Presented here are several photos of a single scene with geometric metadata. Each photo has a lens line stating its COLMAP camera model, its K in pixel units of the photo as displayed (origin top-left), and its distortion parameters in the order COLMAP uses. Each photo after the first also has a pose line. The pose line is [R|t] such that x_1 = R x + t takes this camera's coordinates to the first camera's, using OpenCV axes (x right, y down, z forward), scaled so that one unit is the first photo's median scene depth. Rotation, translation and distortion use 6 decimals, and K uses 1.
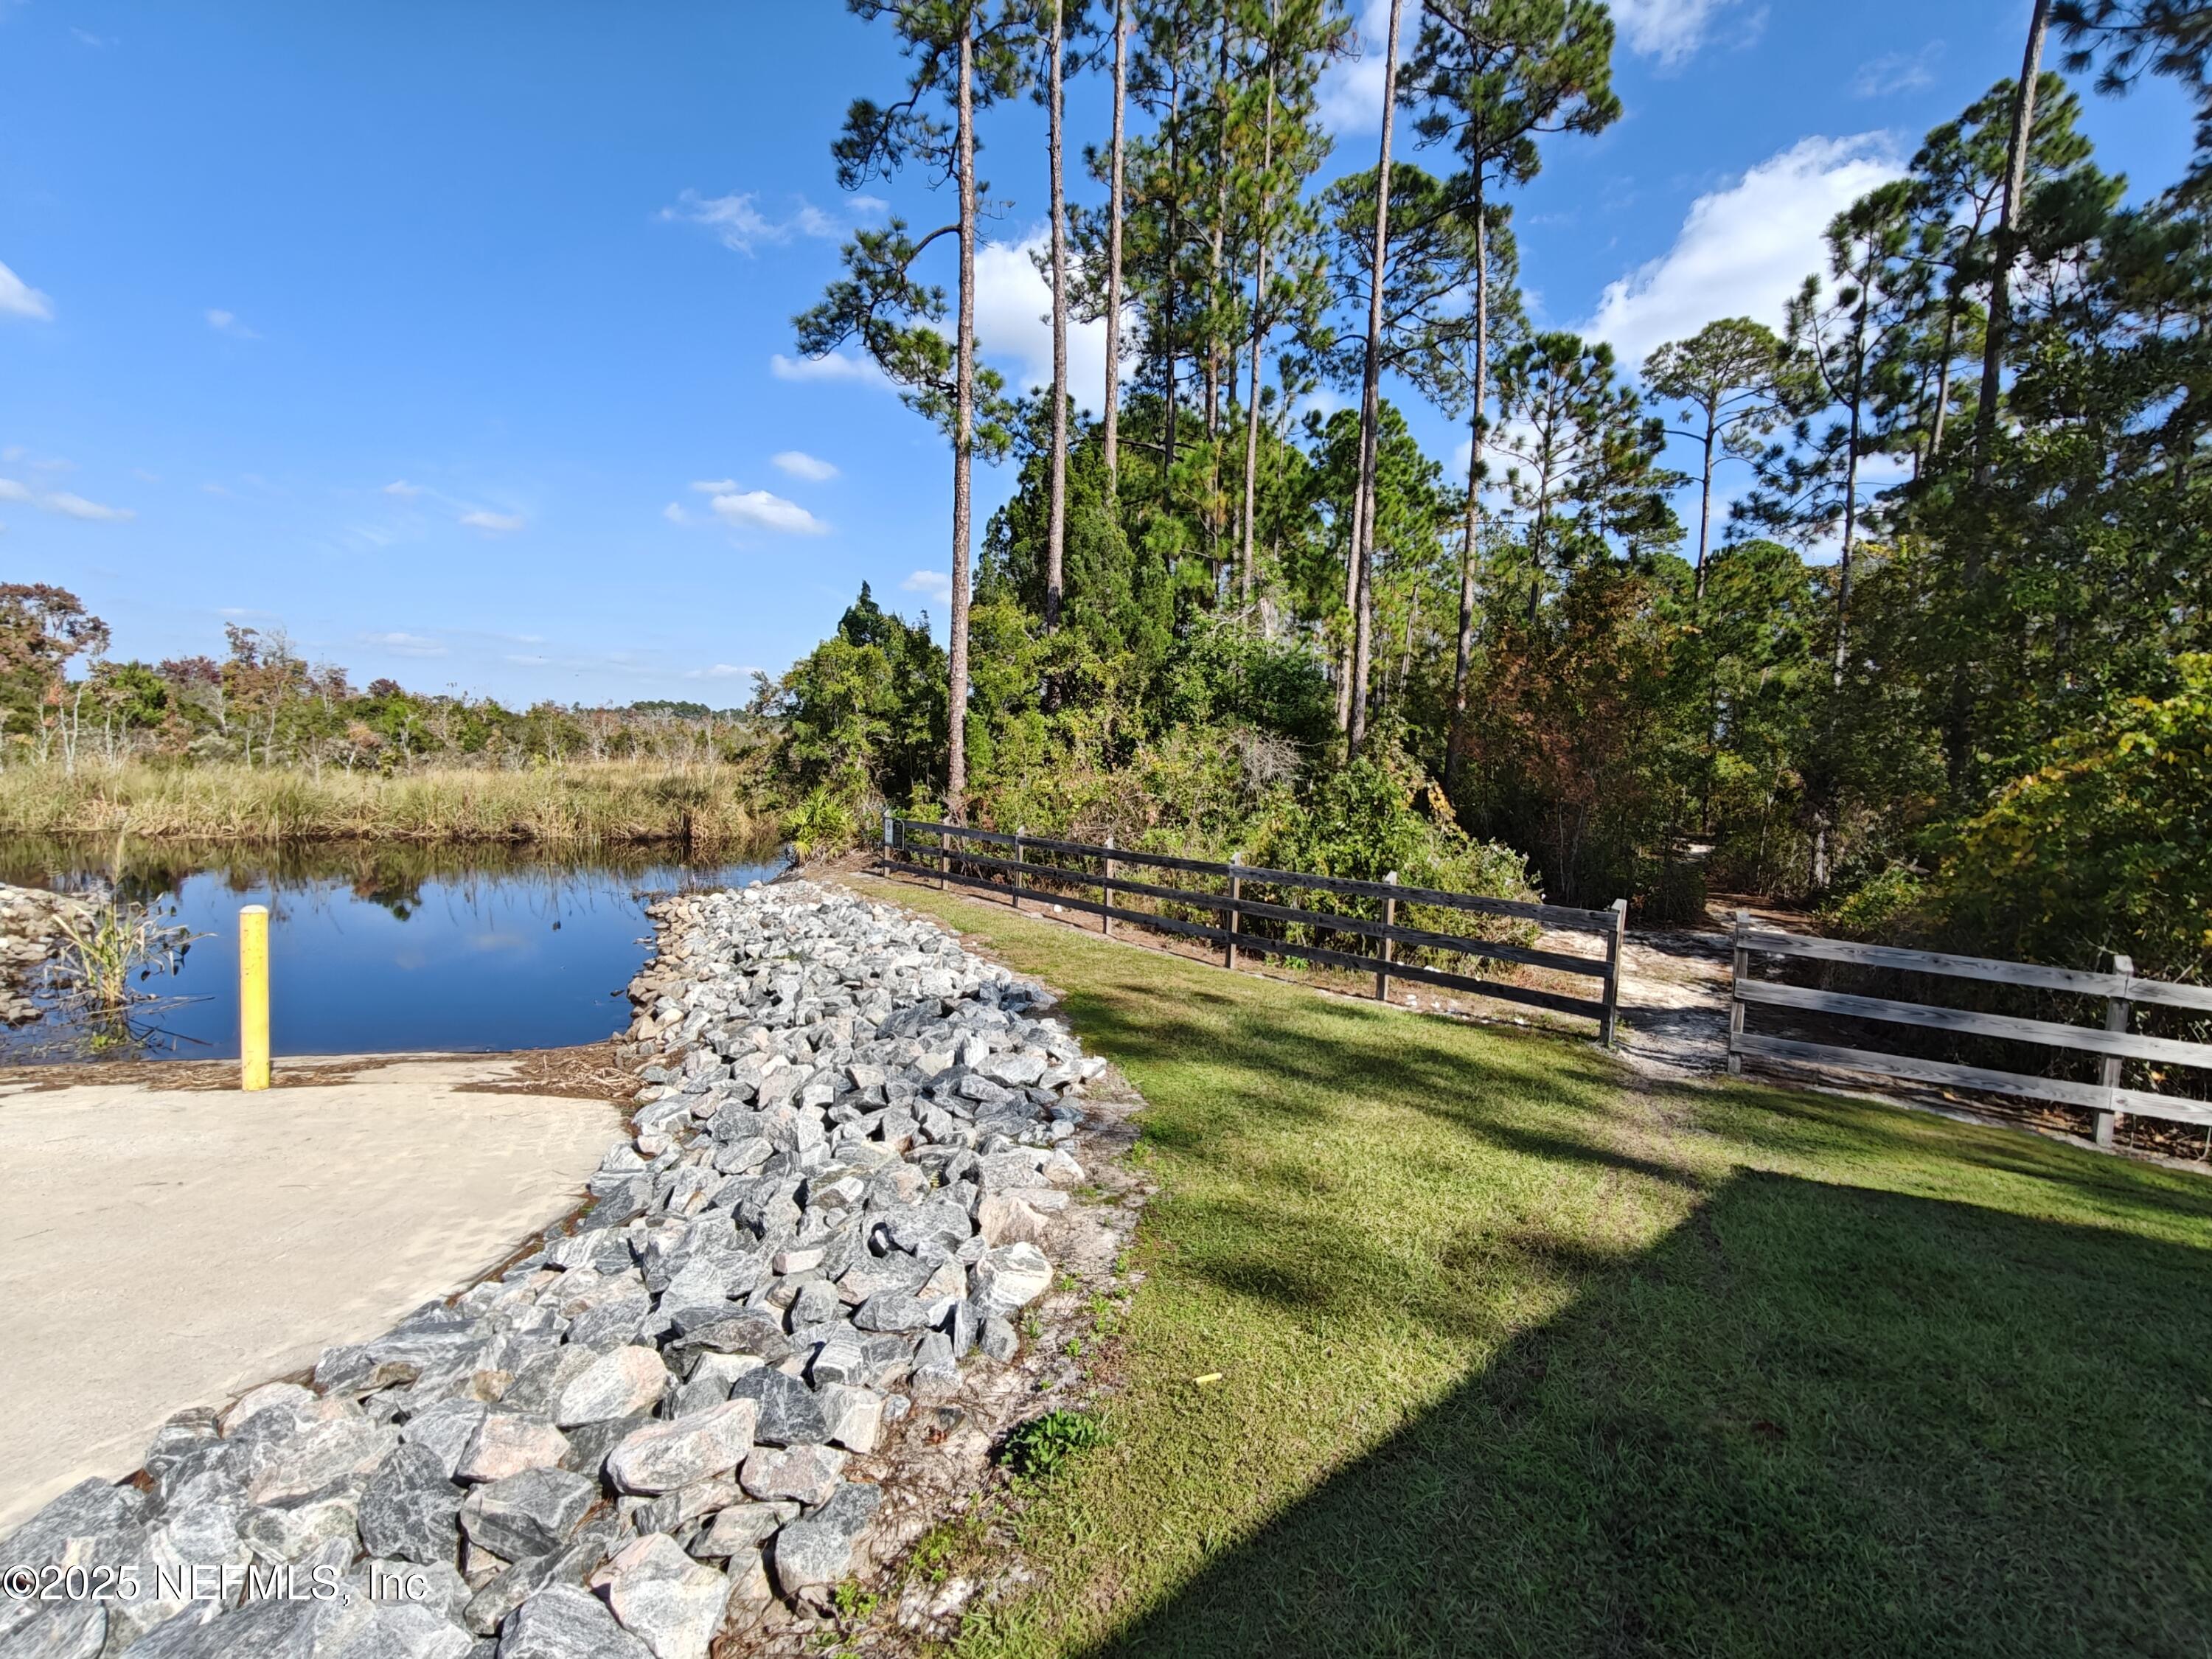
lens RADIAL K [[1054.8, 0, 1146.9], [0, 1054.8, 842.6], [0, 0, 1]] dist [0.001321, -0.000131]
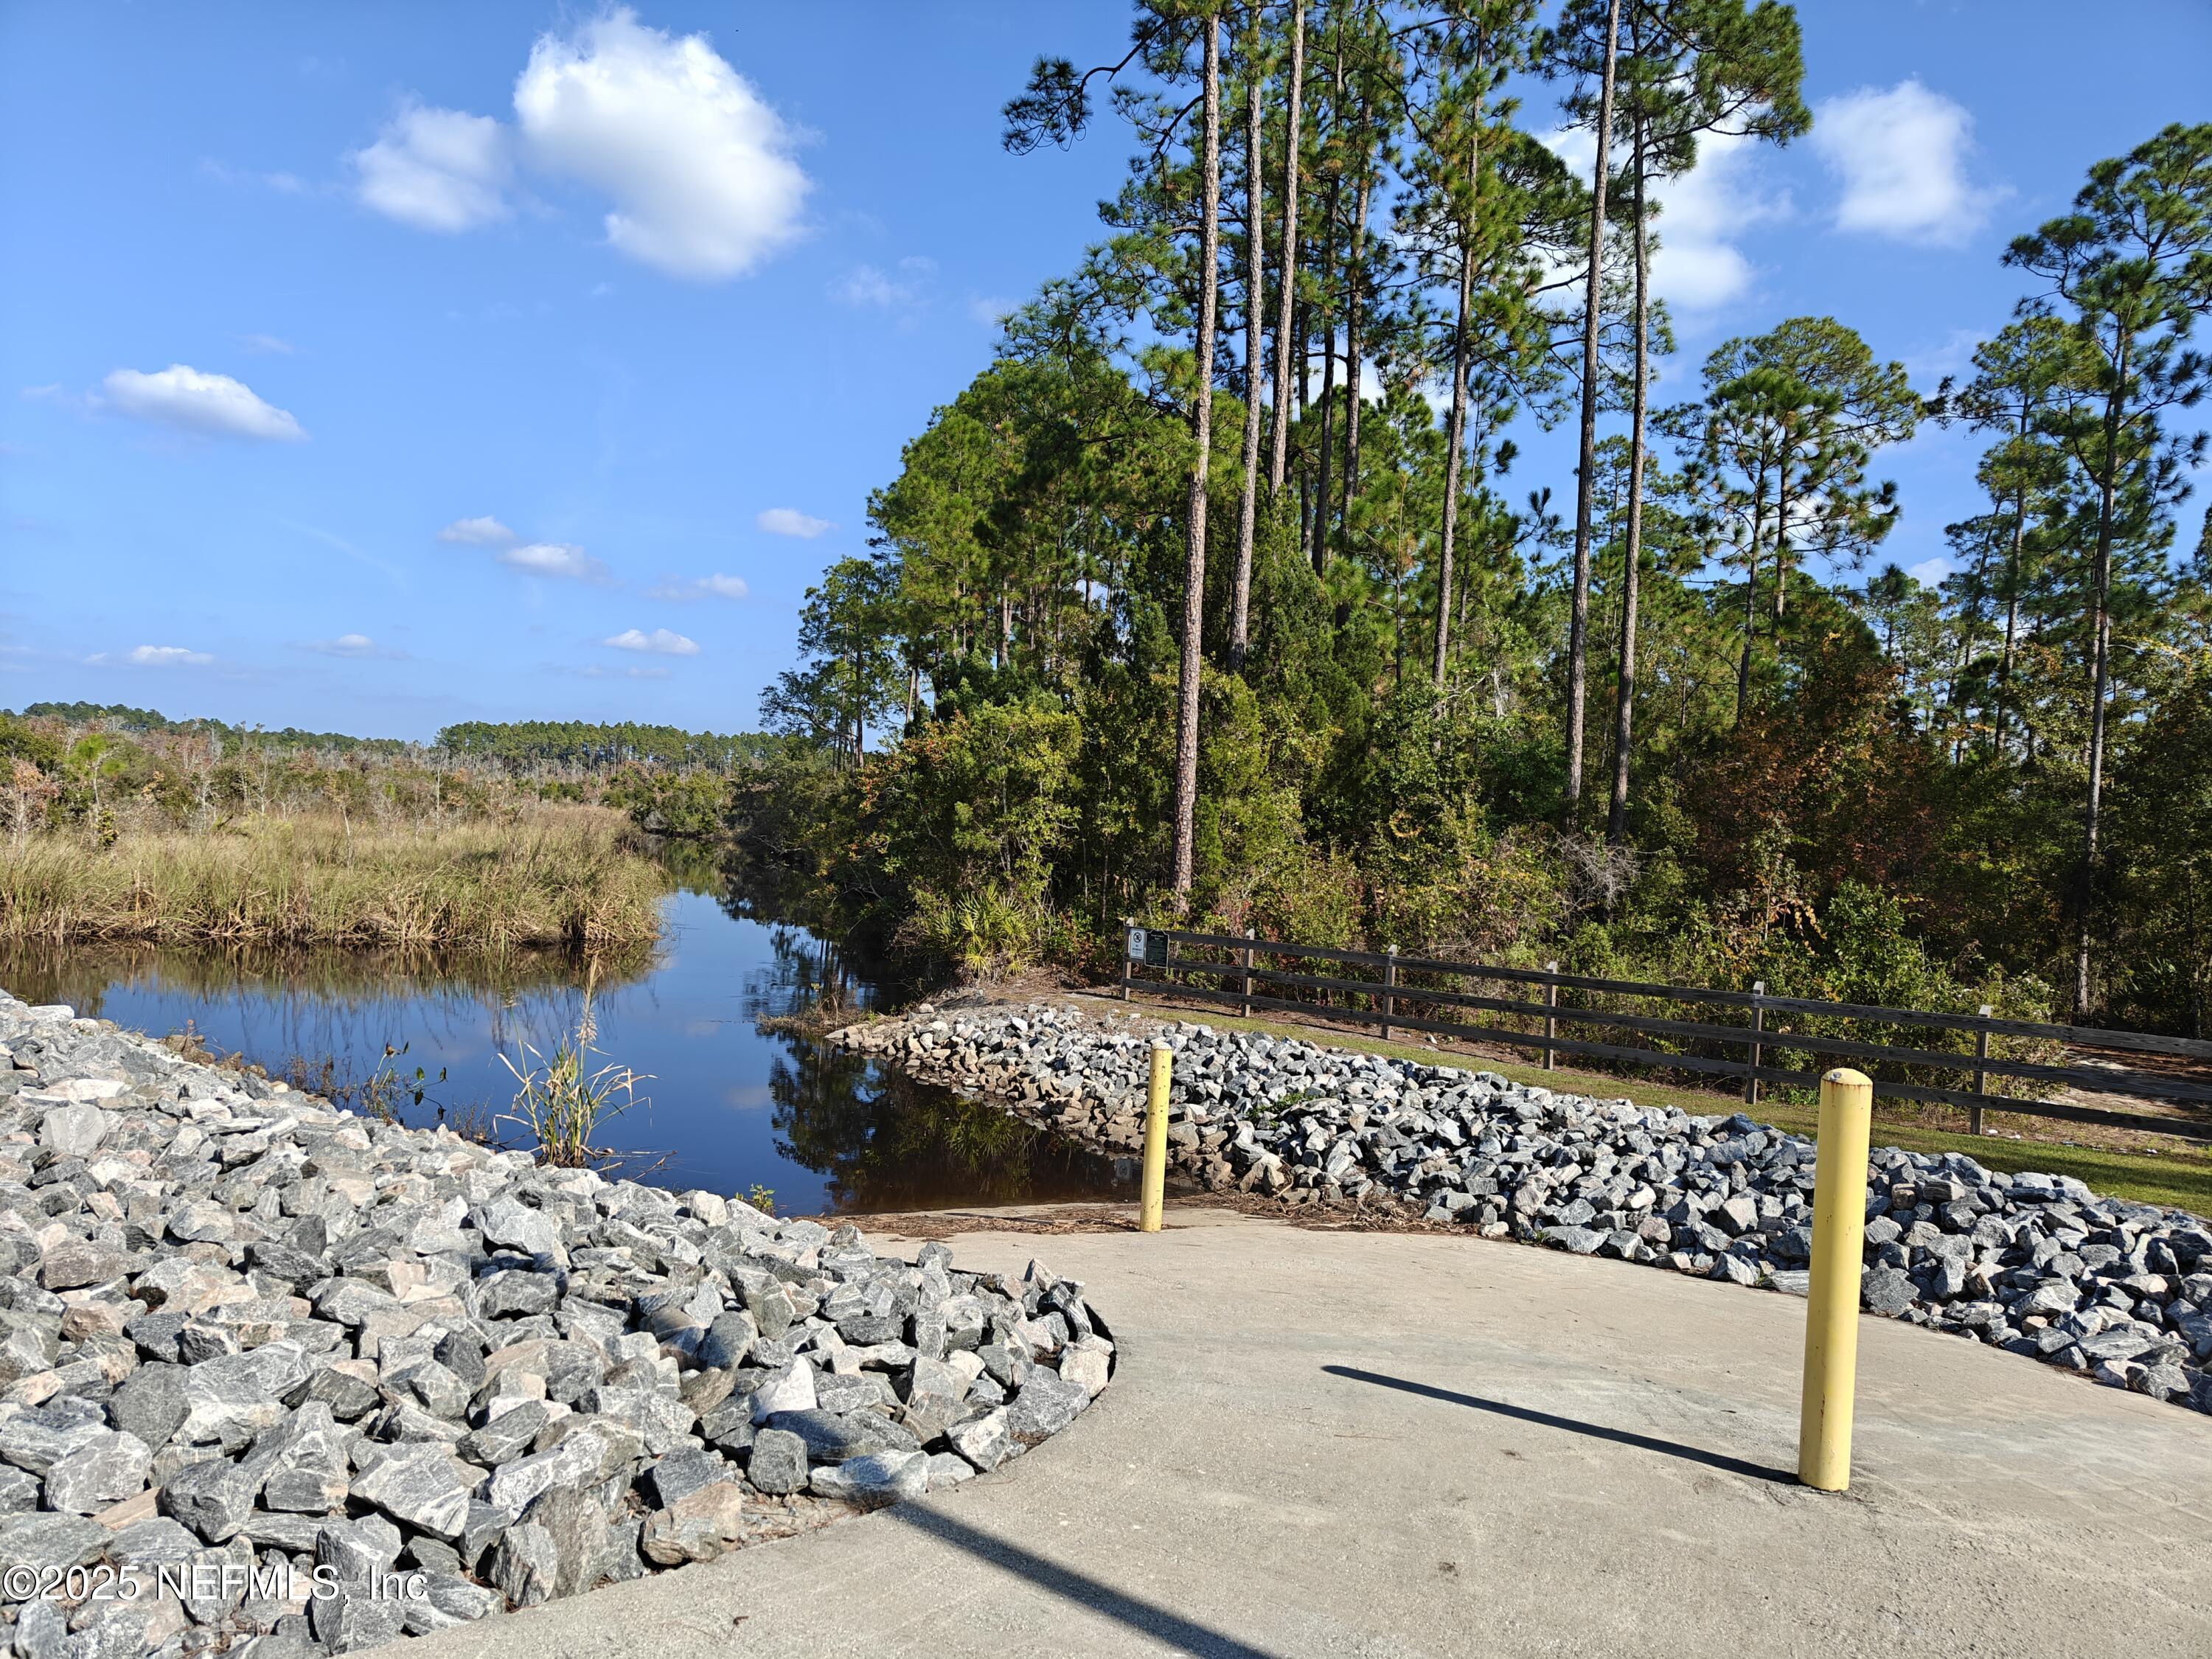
lens RADIAL K [[1541.1, 0, 1103.7], [0, 1541.1, 835.4], [0, 0, 1]] dist [0.001566, 0.002225]
pose [[0.984885, 0.017550, 0.172316, -0.310661], [-0.006625, 0.997942, -0.063775, -0.012484], [-0.173081, 0.061669, 0.982975, -0.115072]]
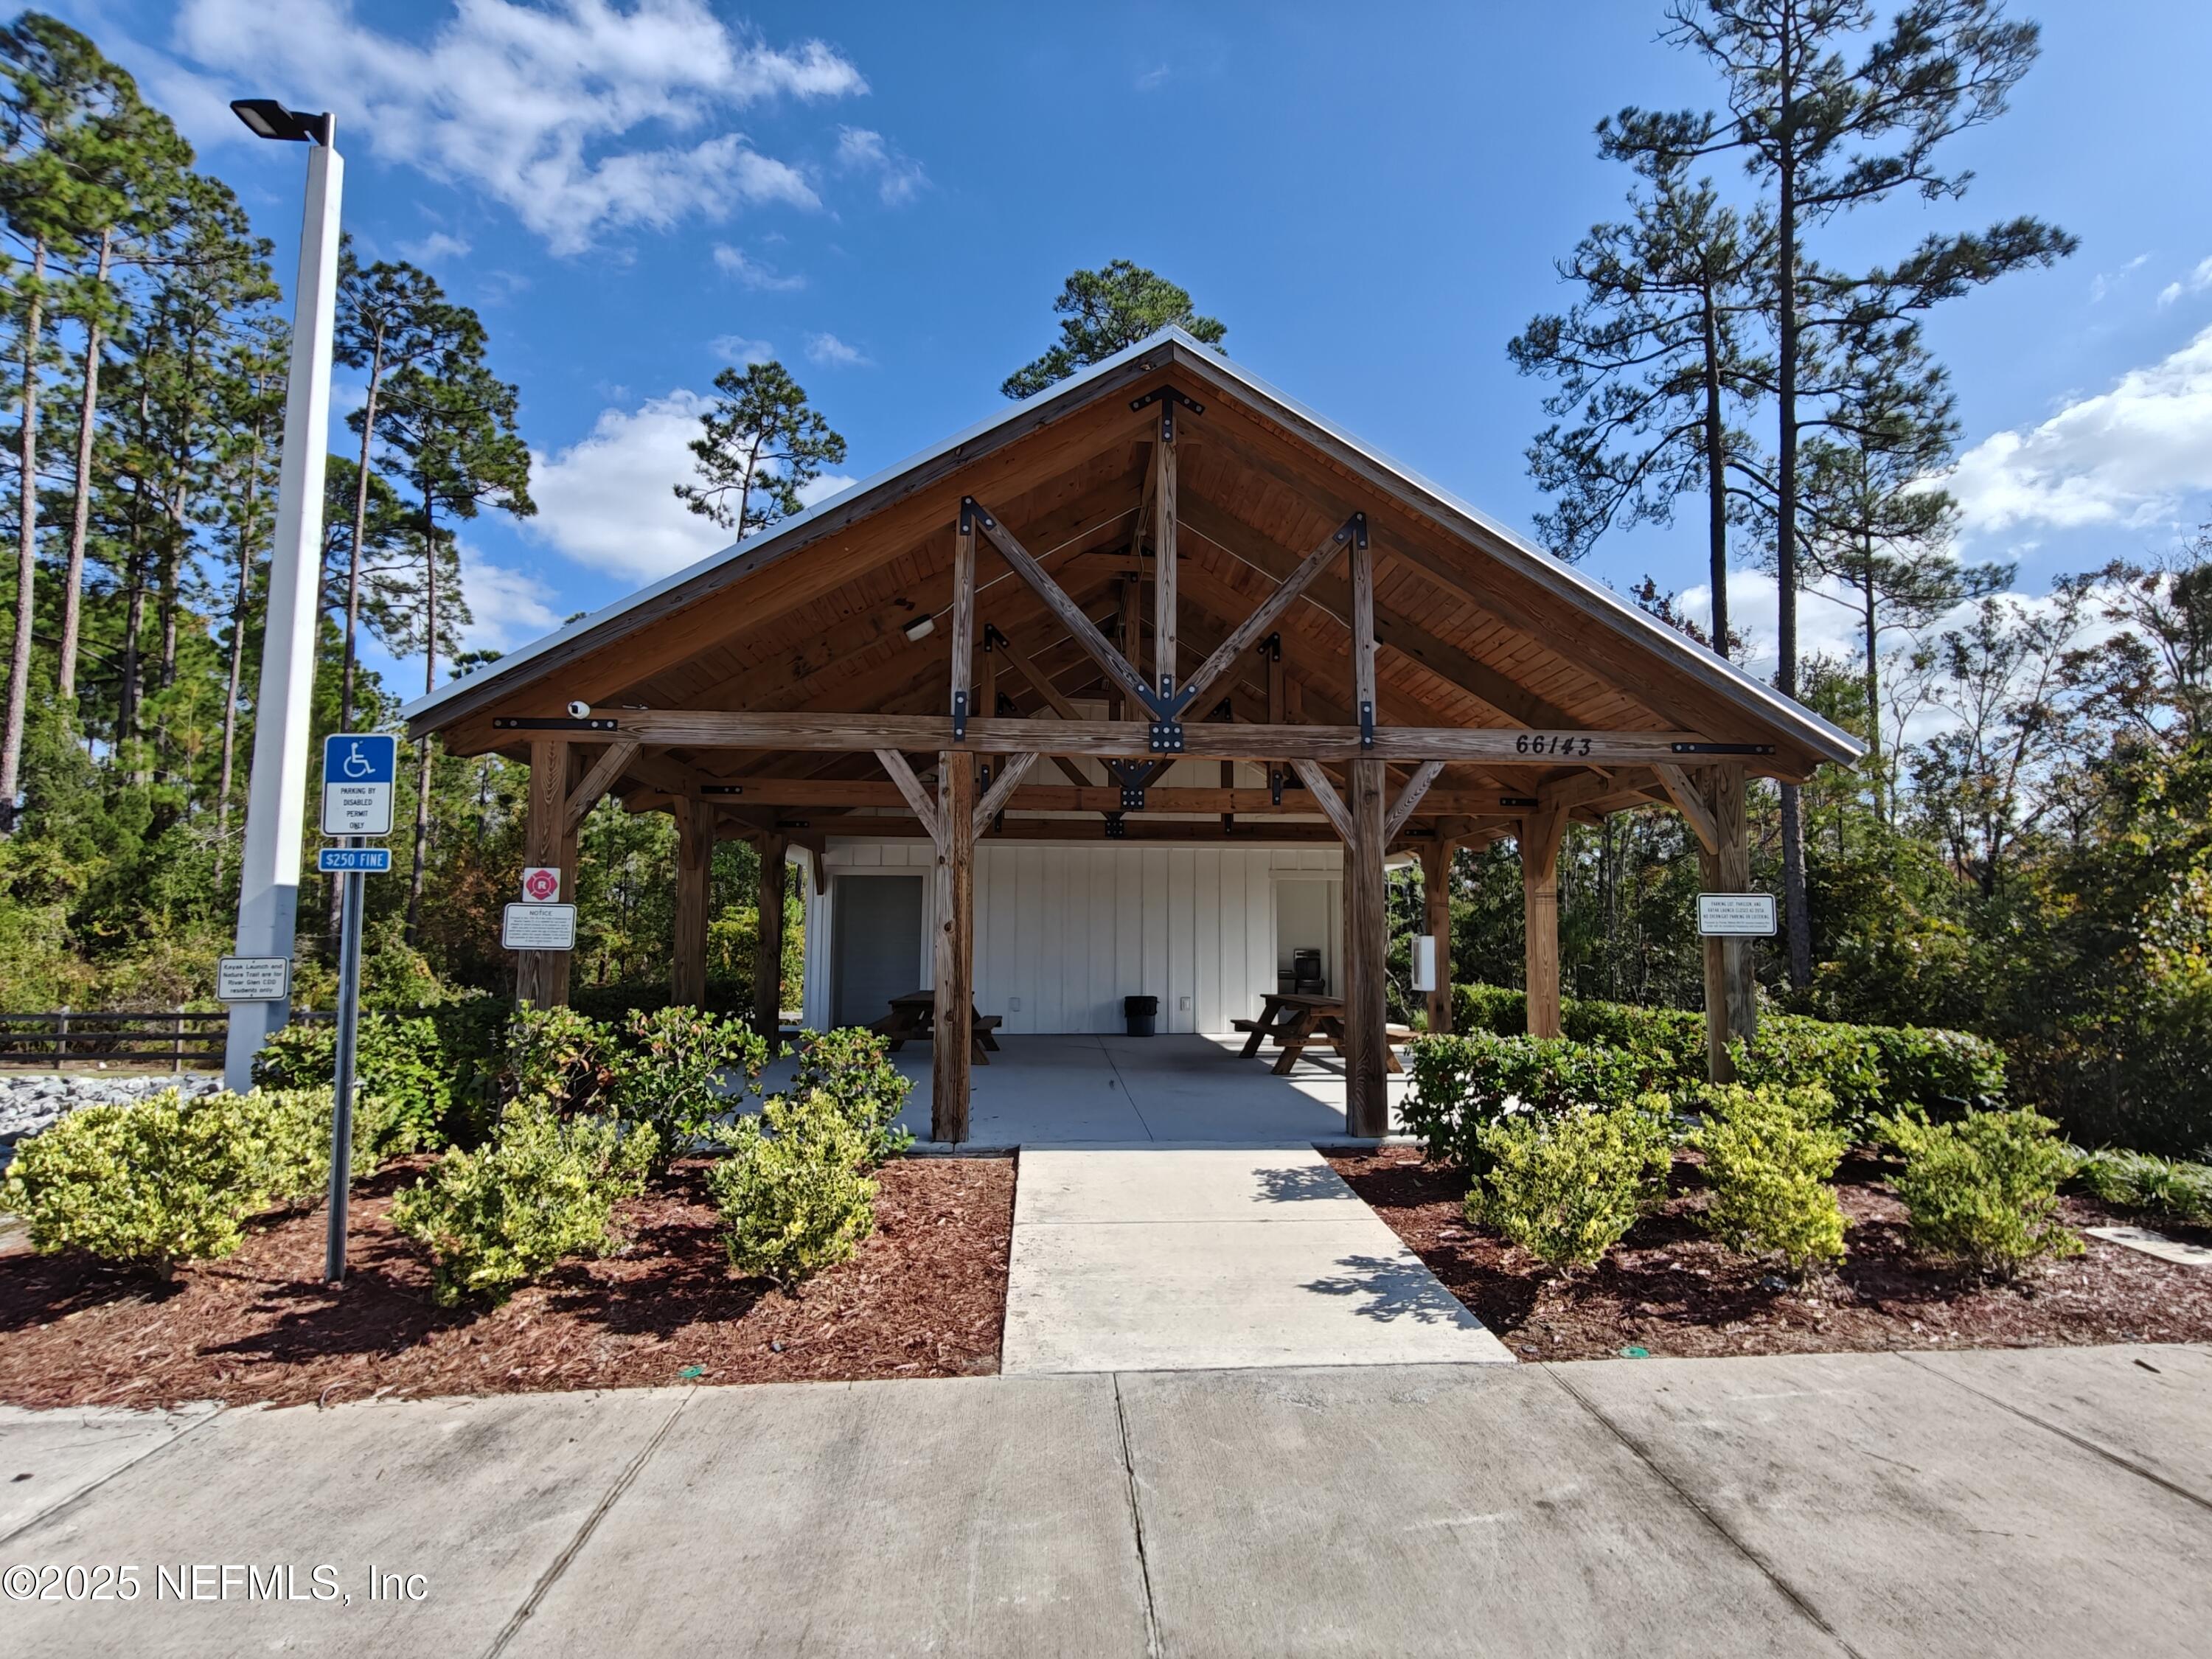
lens RADIAL K [[1054.8, 0, 1146.9], [0, 1054.8, 842.6], [0, 0, 1]] dist [0.001321, -0.000131]
pose [[0.600065, 0.037628, 0.799066, -0.203456], [0.081607, 0.990802, -0.107940, 0.019154], [-0.795778, 0.129980, 0.591475, -0.490221]]
